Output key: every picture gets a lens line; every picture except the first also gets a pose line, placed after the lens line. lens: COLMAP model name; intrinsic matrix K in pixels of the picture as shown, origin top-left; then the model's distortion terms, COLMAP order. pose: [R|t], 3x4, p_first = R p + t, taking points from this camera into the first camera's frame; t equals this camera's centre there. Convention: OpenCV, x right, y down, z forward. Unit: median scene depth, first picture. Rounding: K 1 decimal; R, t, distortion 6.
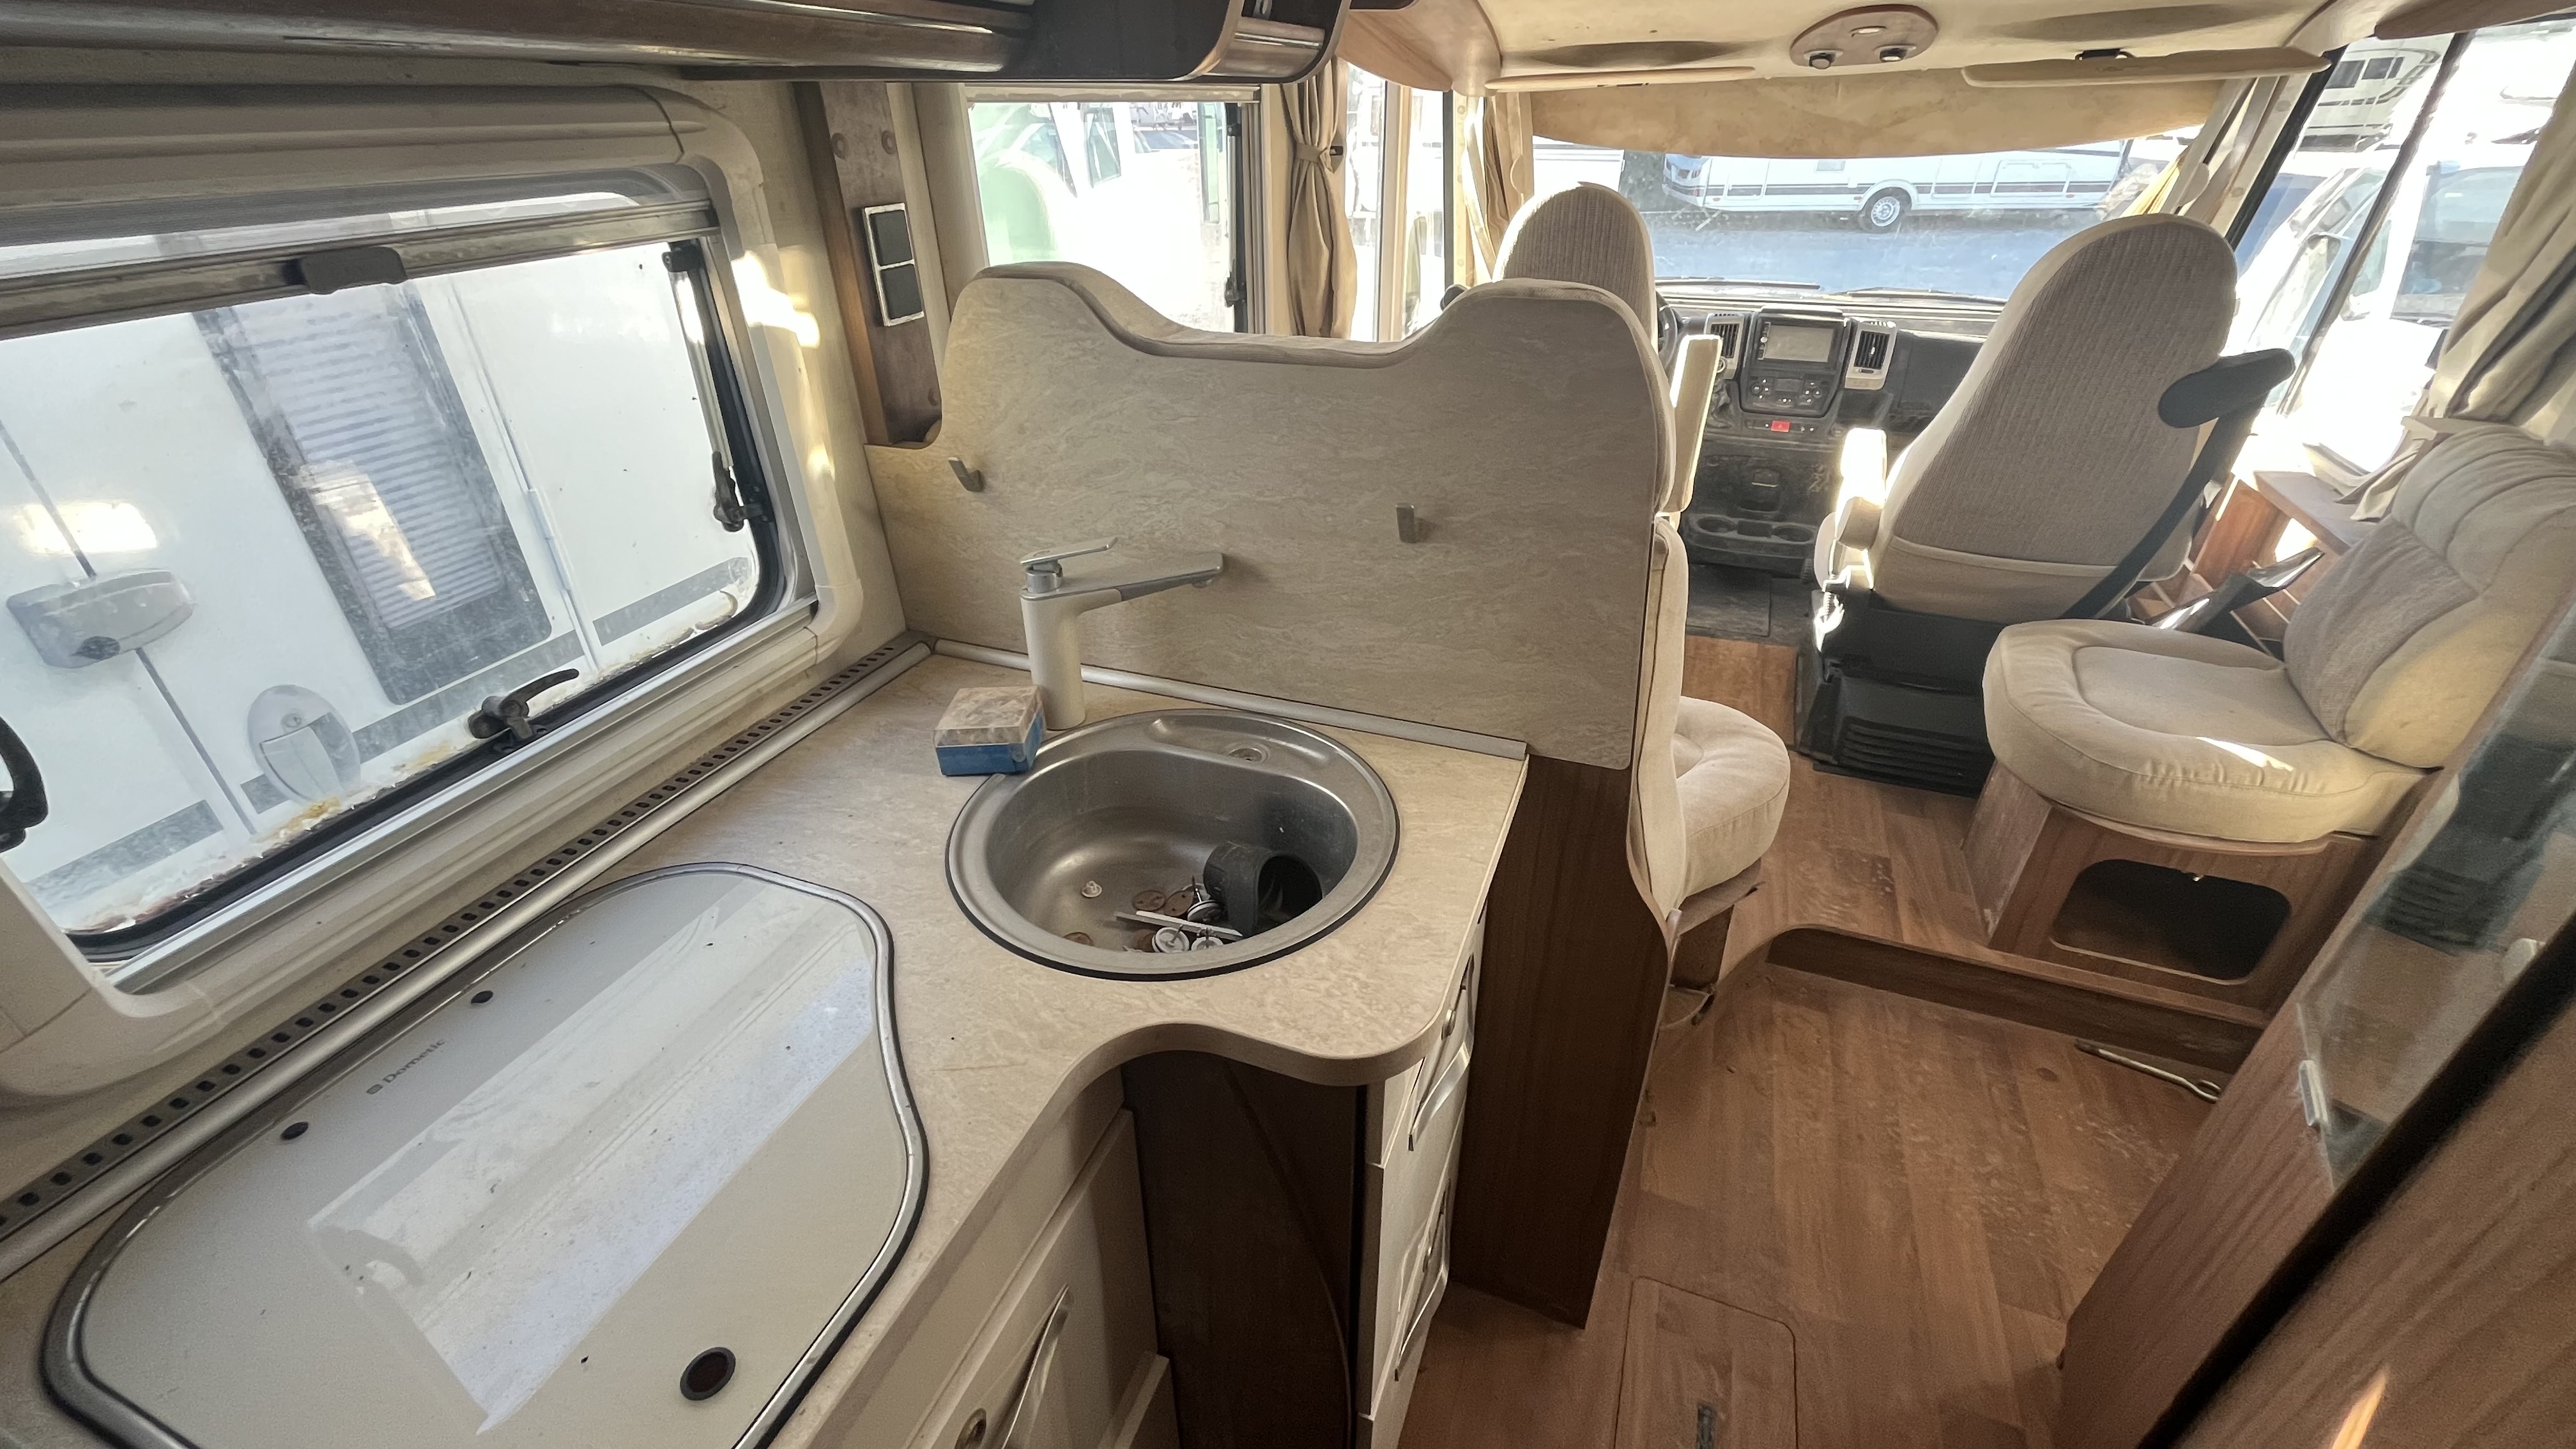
lens RADIAL K [[1038.7, 0, 1277.9], [0, 1038.7, 734.6], [0, 0, 1]] dist [-0.001402, -0.000550]
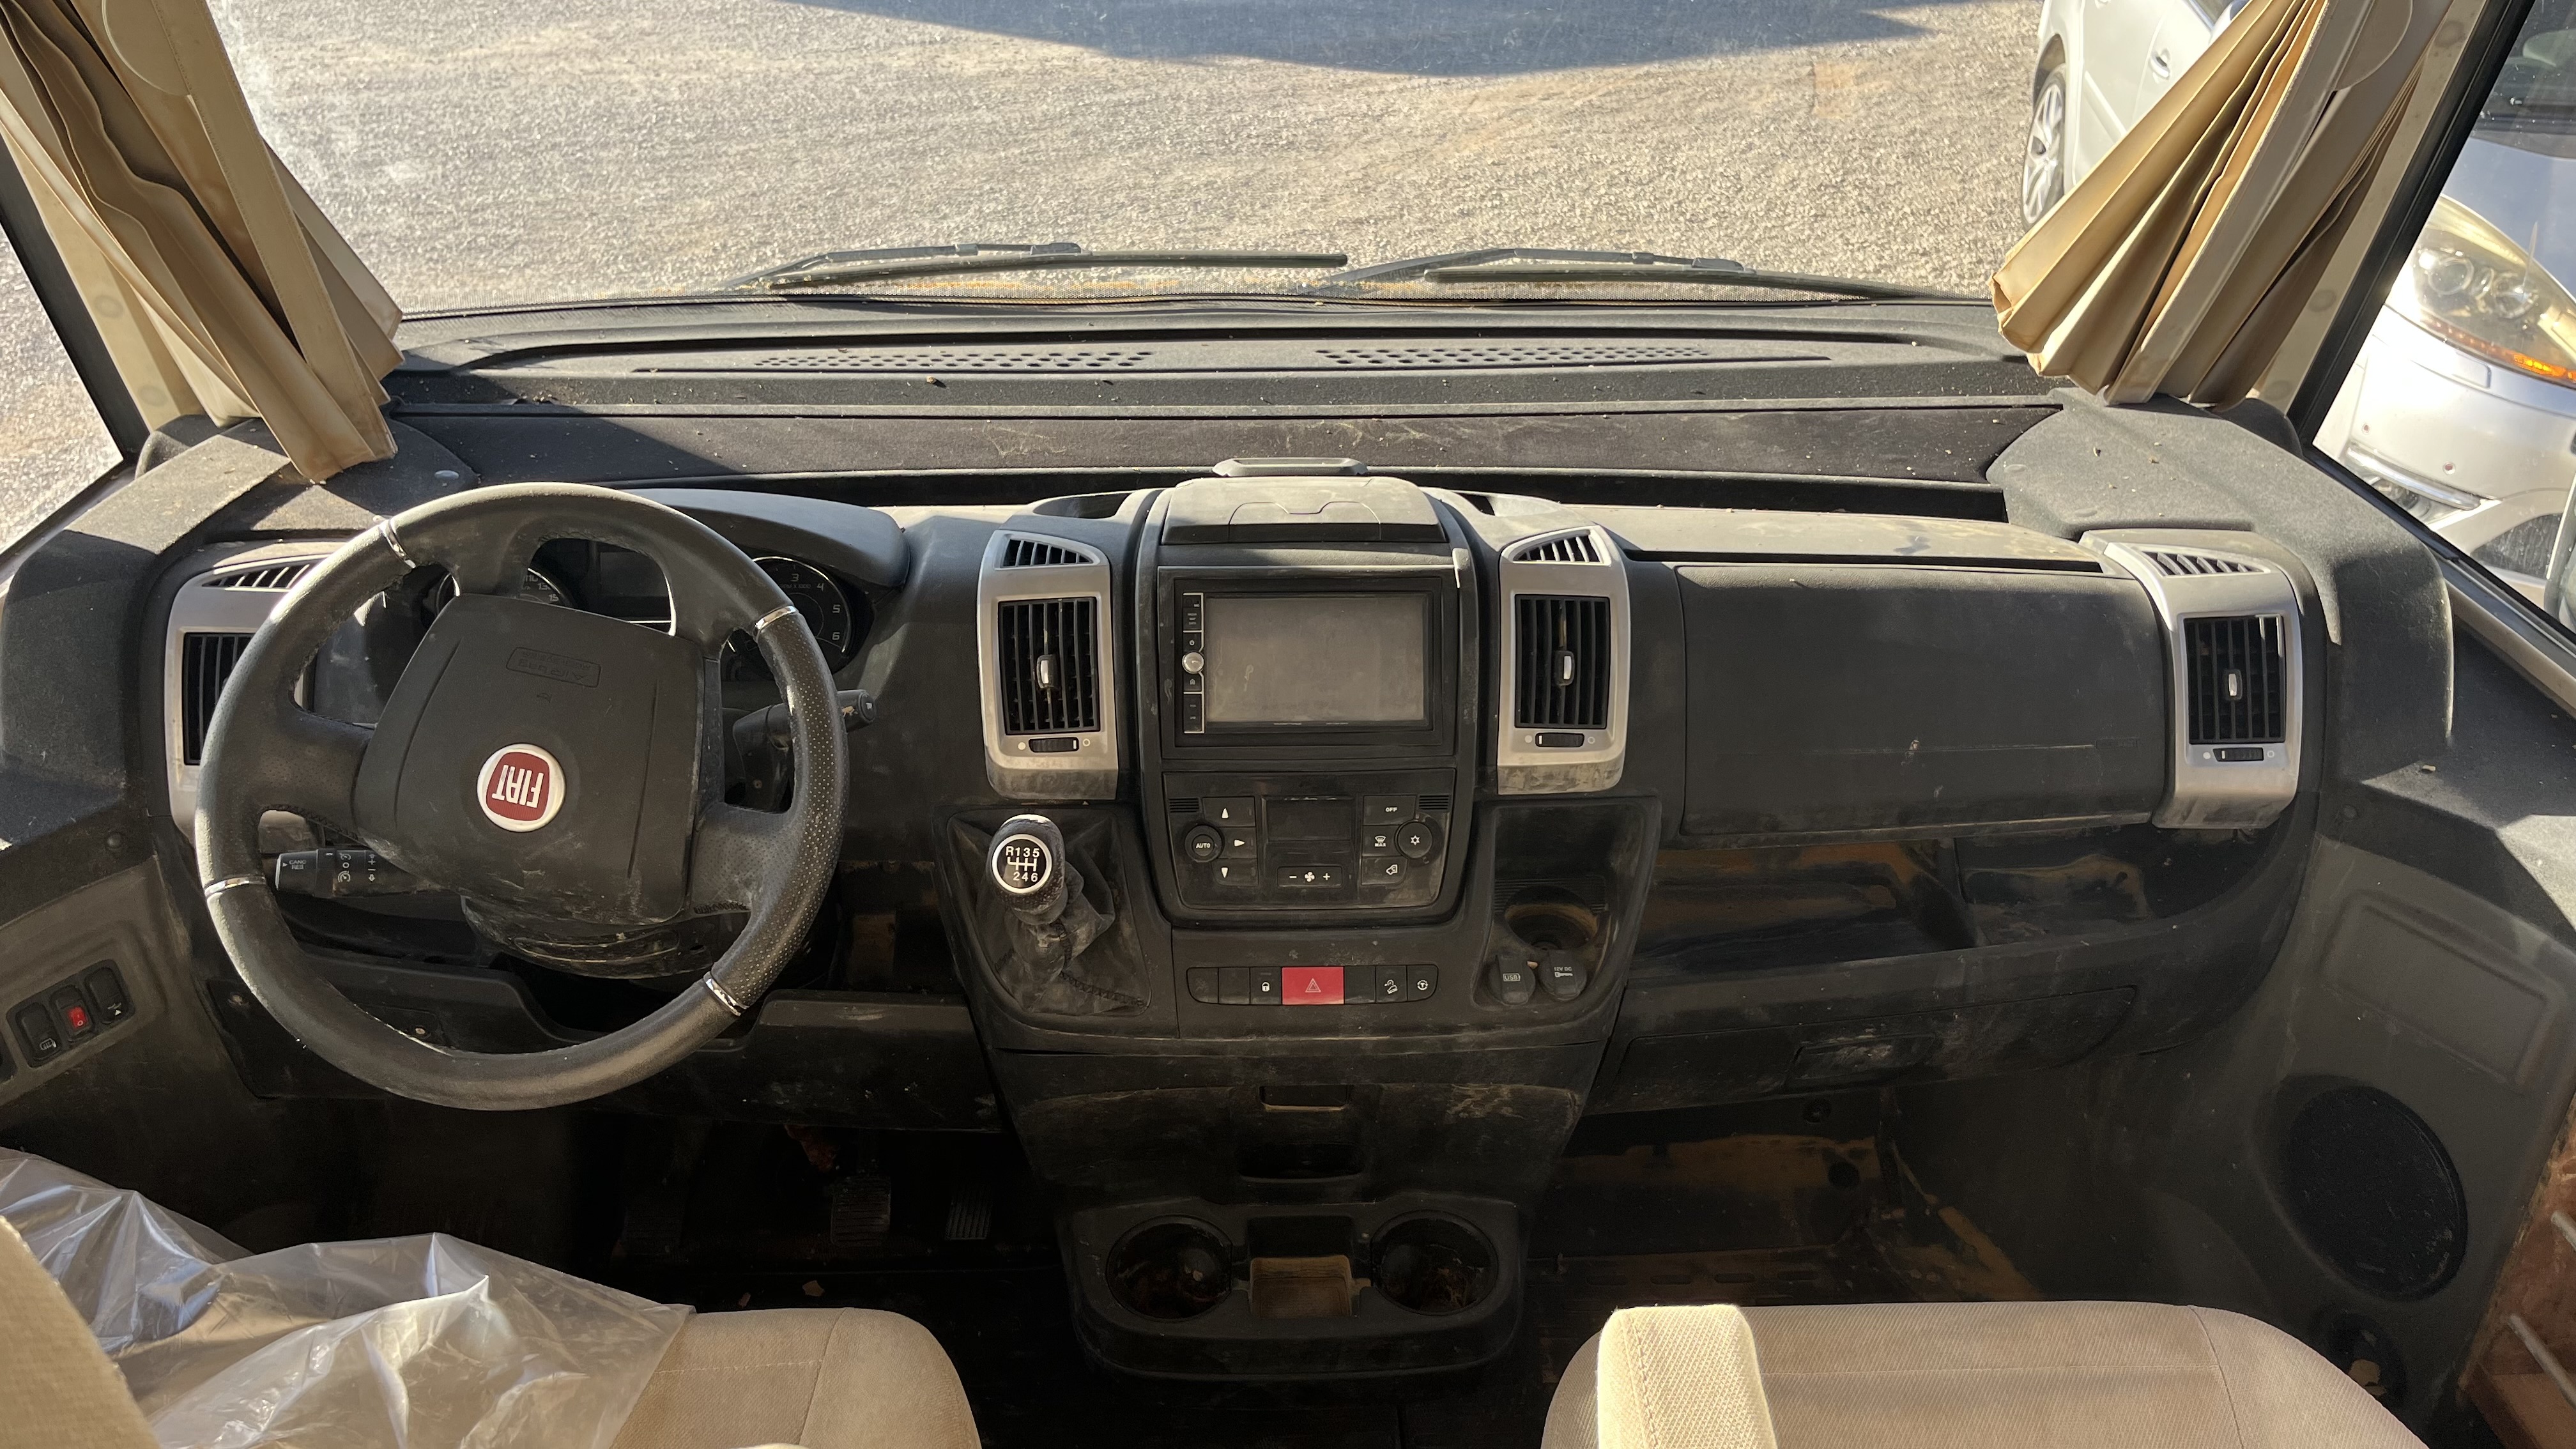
lens RADIAL K [[1956.4, 0, 1293.3], [0, 1956.4, 726.6], [0, 0, 1]] dist [0.054046, -0.066066]
pose [[0.911938, -0.181262, 0.368121, 0.310246], [0.196301, 0.980537, -0.003478, -0.360761], [-0.360326, 0.075434, 0.929771, 0.540138]]
